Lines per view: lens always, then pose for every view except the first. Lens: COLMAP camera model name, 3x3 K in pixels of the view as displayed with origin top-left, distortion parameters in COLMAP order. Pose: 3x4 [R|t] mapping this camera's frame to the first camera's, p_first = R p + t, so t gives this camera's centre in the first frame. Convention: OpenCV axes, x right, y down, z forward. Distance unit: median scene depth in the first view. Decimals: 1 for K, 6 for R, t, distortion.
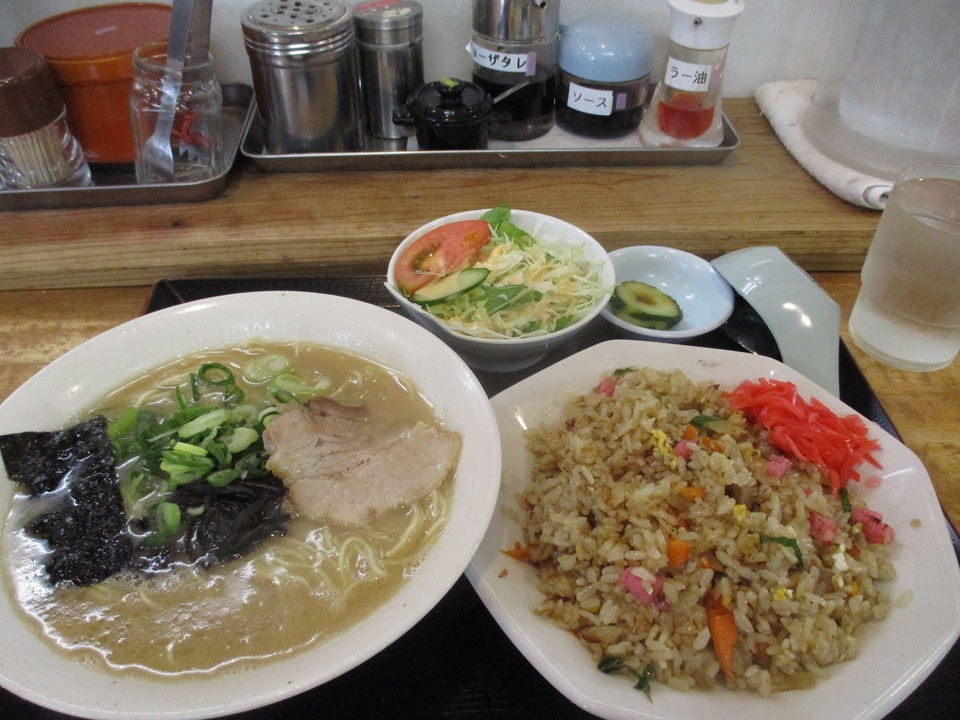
lens RADIAL K [[803.3, 0, 479.3], [0, 803.3, 356.9], [0, 0, 1]] dist [-0.027957, 0.000720]
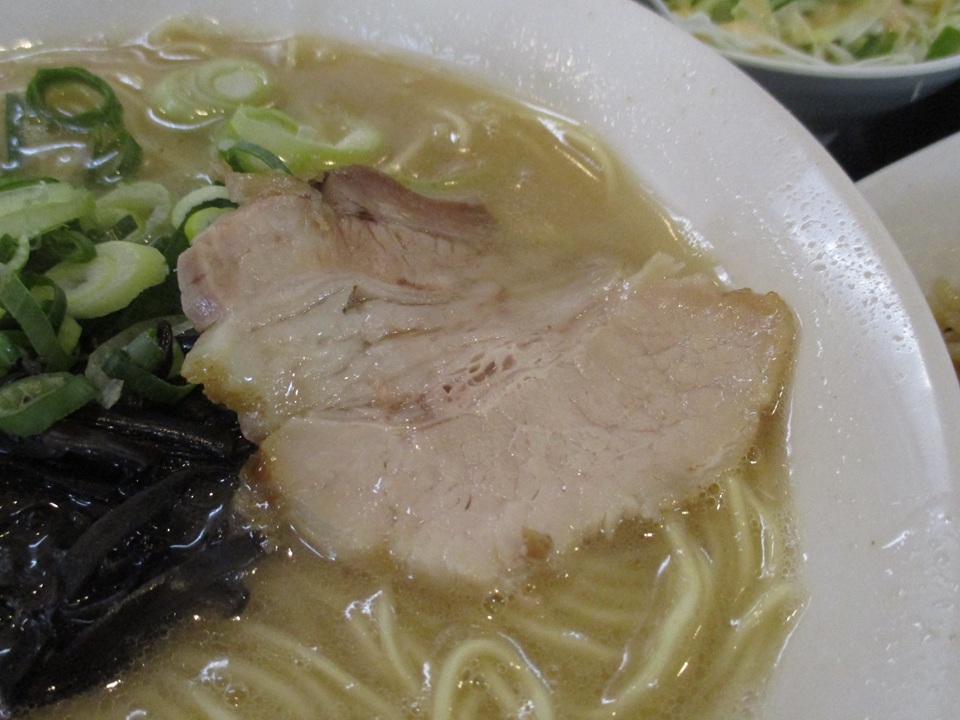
lens RADIAL K [[1024.1, 0, 517.4], [0, 1024.1, 360.1], [0, 0, 1]] dist [-0.102921, 0.014603]
pose [[0.998230, 0.058290, 0.011786, -0.134902], [-0.059424, 0.985384, 0.159647, 0.060019], [-0.002308, -0.160065, 0.987104, 0.577812]]
